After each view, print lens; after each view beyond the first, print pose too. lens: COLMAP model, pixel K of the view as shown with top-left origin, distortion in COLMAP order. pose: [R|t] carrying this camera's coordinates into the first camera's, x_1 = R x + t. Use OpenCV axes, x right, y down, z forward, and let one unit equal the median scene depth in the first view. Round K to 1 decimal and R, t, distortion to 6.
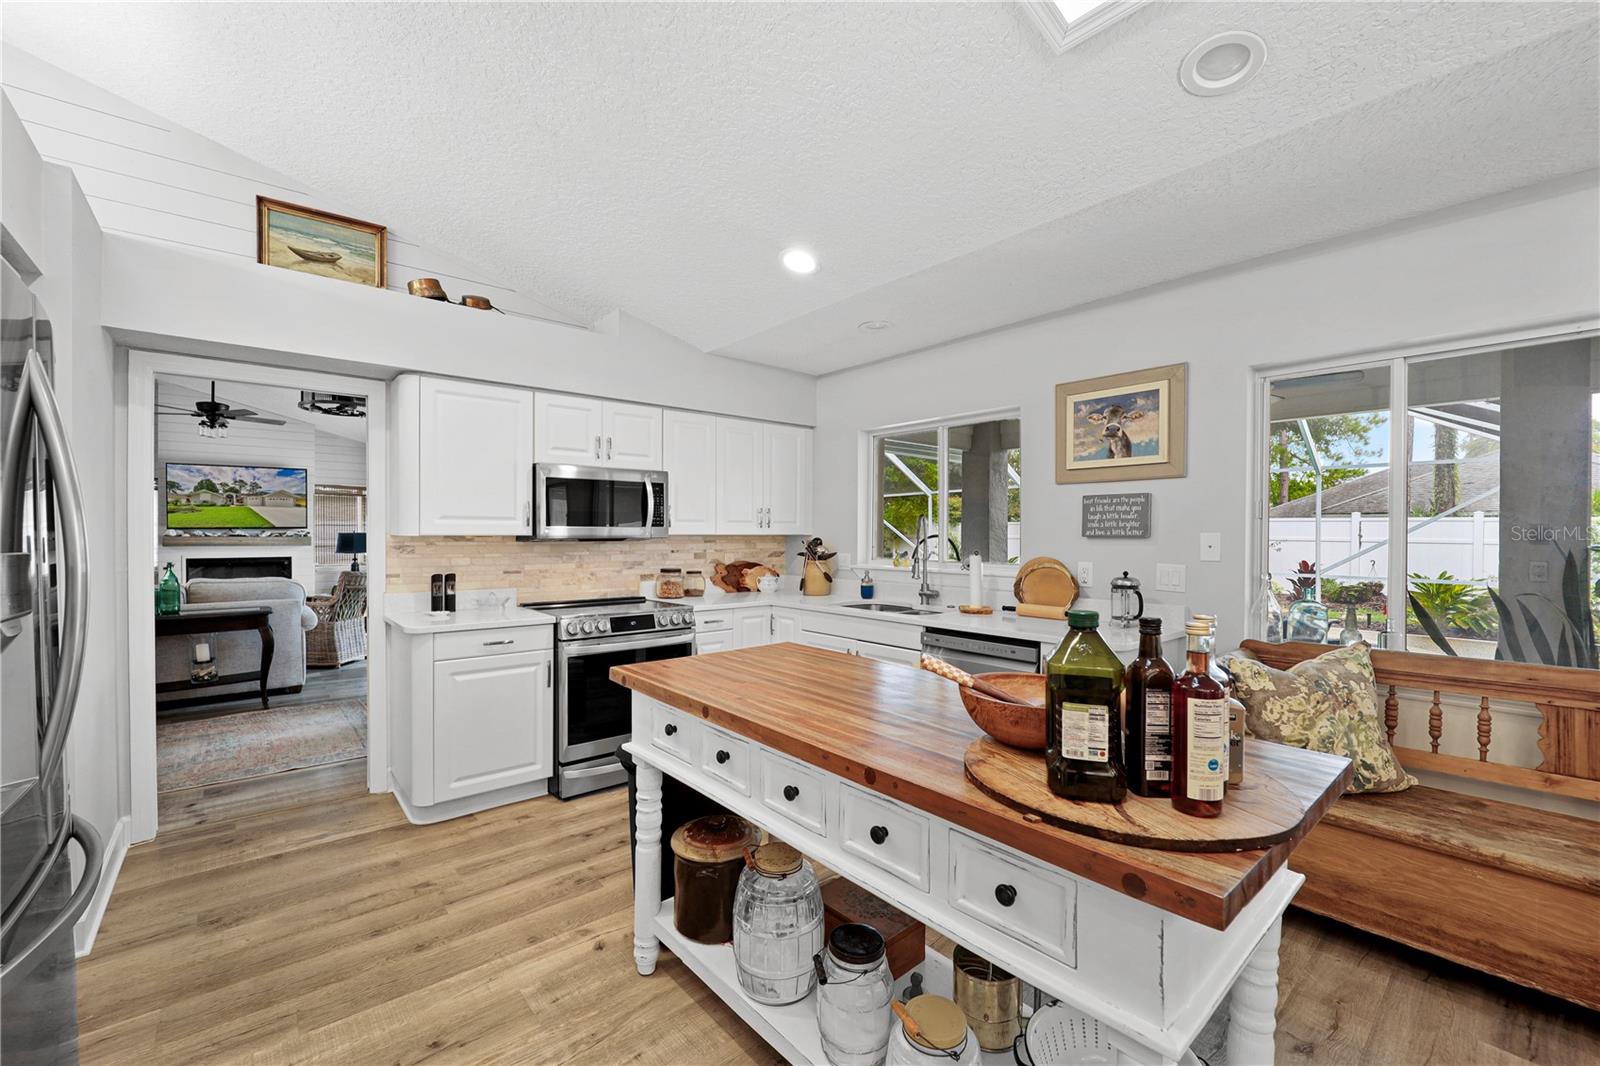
lens RADIAL K [[664.1, 0, 796.3], [0, 664.1, 536.8], [0, 0, 1]] dist [-0.004820, -0.000551]
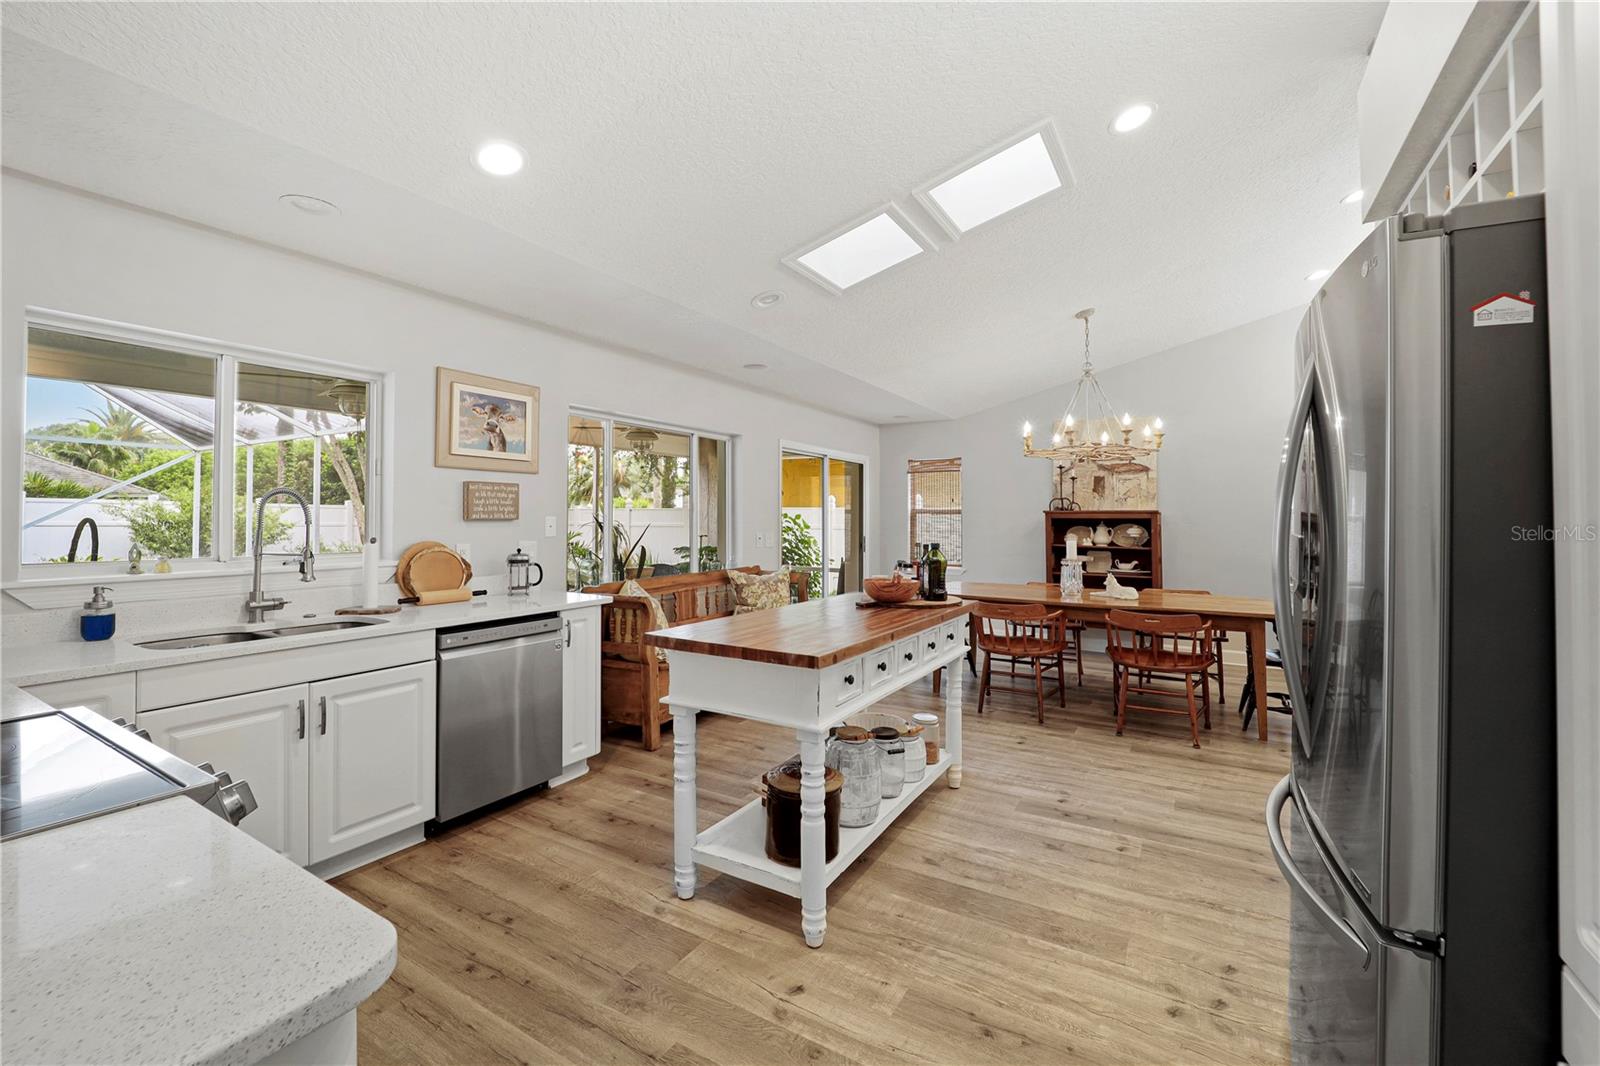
lens RADIAL K [[664.1, 0, 793.1], [0, 664.1, 518.4], [0, 0, 1]] dist [-0.004820, -0.000551]
pose [[-0.321537, -0.007638, 0.946866, -0.767401], [0.005862, 0.999932, 0.010057, -0.010507], [-0.946879, 0.008784, -0.321471, 0.877420]]
